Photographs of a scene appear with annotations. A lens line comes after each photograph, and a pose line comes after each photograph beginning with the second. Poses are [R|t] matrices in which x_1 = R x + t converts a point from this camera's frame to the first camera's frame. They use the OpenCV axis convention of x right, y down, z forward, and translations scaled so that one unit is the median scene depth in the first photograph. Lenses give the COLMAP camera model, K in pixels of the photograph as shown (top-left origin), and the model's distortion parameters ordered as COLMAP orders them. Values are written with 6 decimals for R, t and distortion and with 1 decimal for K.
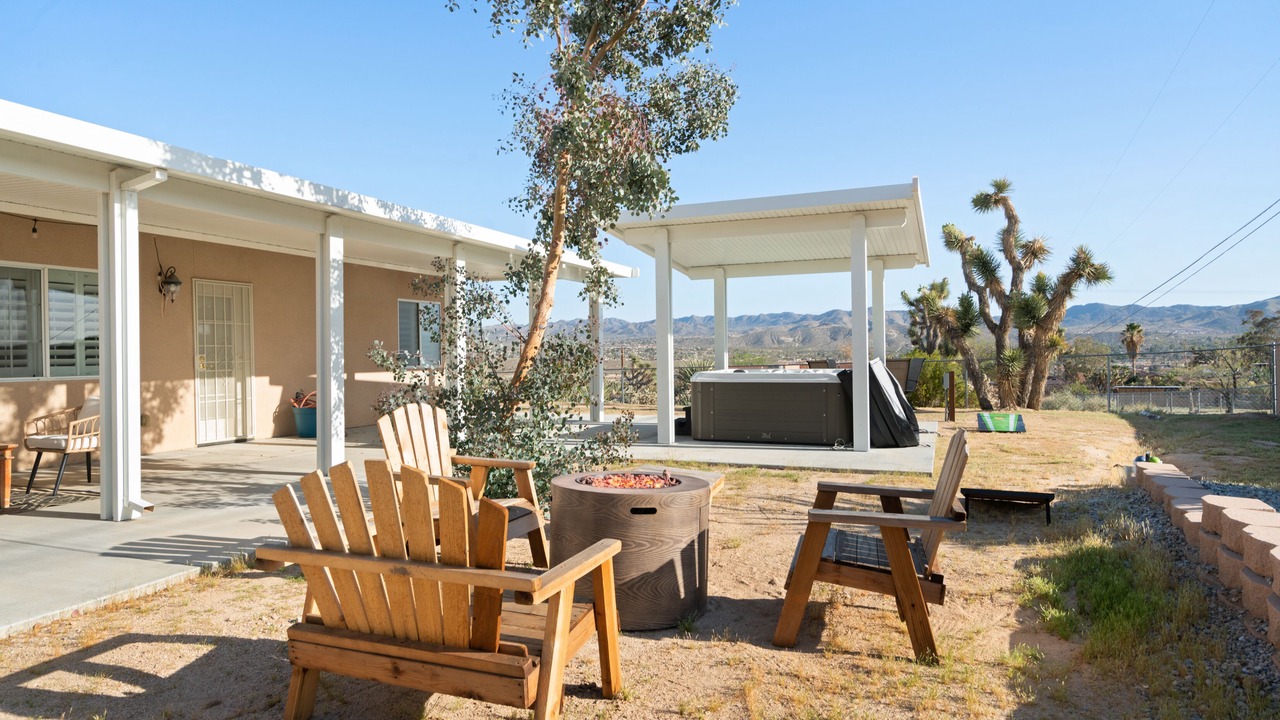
lens RADIAL K [[765.3, 0, 640.0], [0, 765.3, 360.0], [0, 0, 1]] dist [-0.002982, 0.019837]
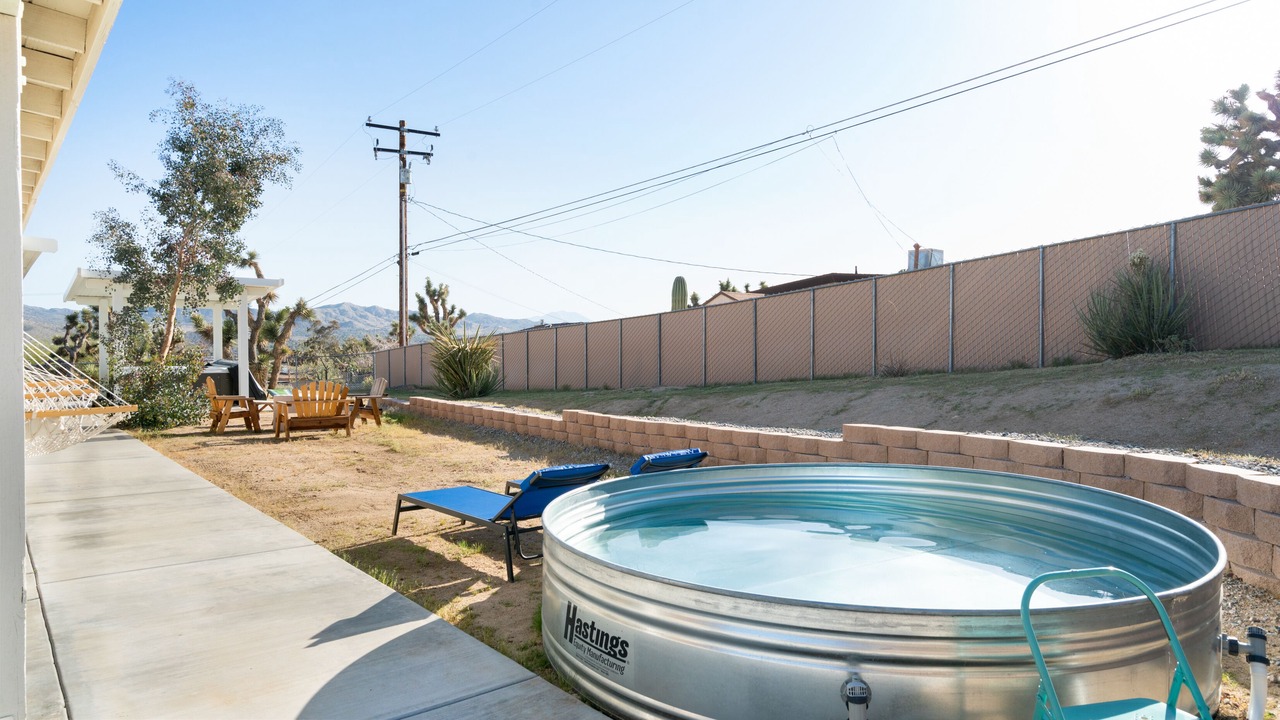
lens RADIAL K [[765.3, 0, 640.0], [0, 765.3, 360.0], [0, 0, 1]] dist [-0.002982, 0.019837]
pose [[0.465390, -0.002541, 0.885102, -1.251876], [0.001649, 0.999997, 0.002004, -0.006705], [-0.885104, 0.000527, 0.465393, -1.060011]]
